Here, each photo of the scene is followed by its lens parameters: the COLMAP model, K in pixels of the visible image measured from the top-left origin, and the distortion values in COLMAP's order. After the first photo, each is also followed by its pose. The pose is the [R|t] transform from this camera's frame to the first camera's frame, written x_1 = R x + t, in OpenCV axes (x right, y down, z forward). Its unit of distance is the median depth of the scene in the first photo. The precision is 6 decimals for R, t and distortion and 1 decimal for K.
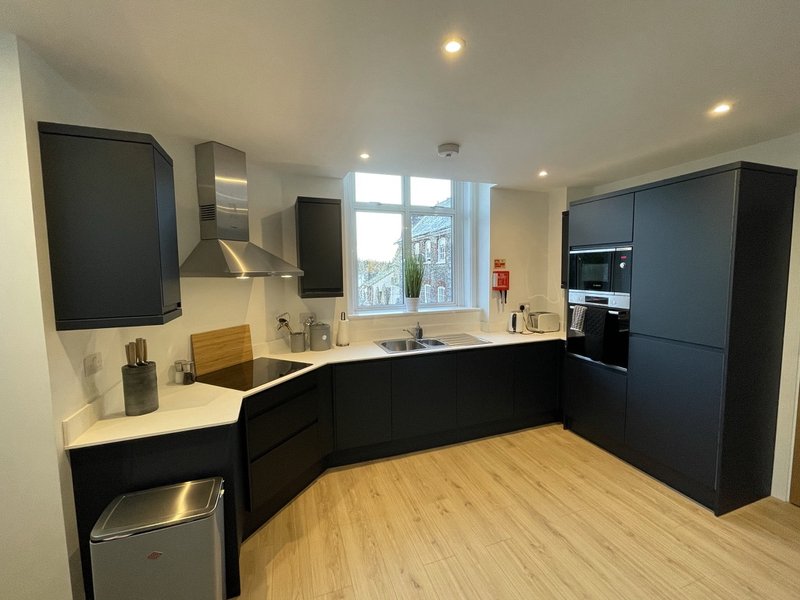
lens RADIAL K [[338.5, 0, 403.0], [0, 338.5, 295.6], [0, 0, 1]] dist [-0.002912, 0.000914]
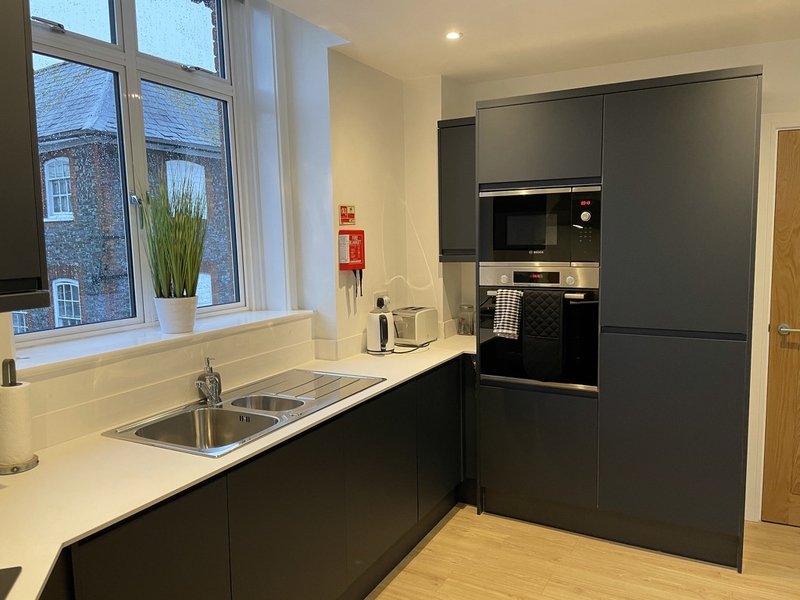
lens RADIAL K [[607.2, 0, 402.2], [0, 607.2, 298.1], [0, 0, 1]] dist [0.083859, -0.110135]
pose [[0.741482, -0.072319, 0.667064, -0.303760], [0.060645, 0.997329, 0.040713, -0.008309], [-0.668226, 0.010266, 0.743887, 0.383058]]
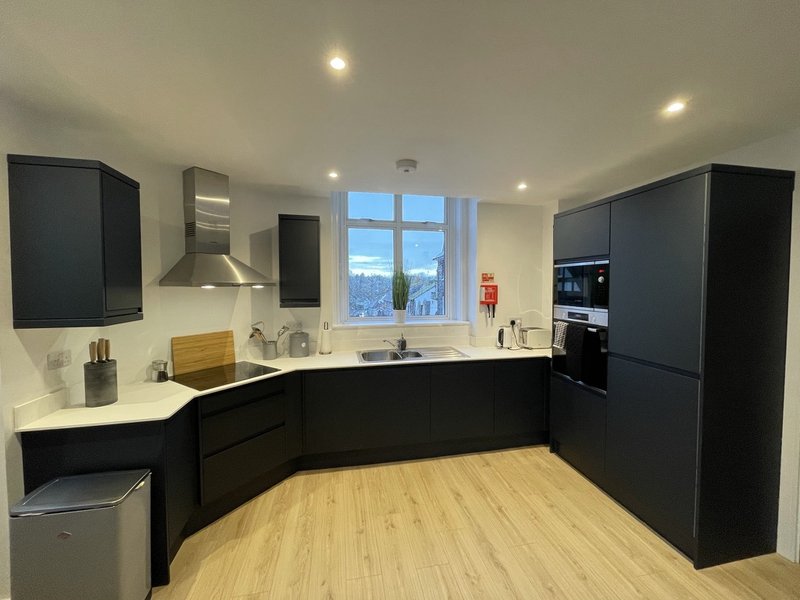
lens RADIAL K [[321.3, 0, 402.7], [0, 321.3, 296.1], [0, 0, 1]] dist [-0.001603, -0.000789]
pose [[0.989687, 0.015679, -0.142388, 0.217615], [-0.021479, 0.998997, -0.039289, 0.002606], [0.141629, 0.041942, 0.989031, 0.040588]]
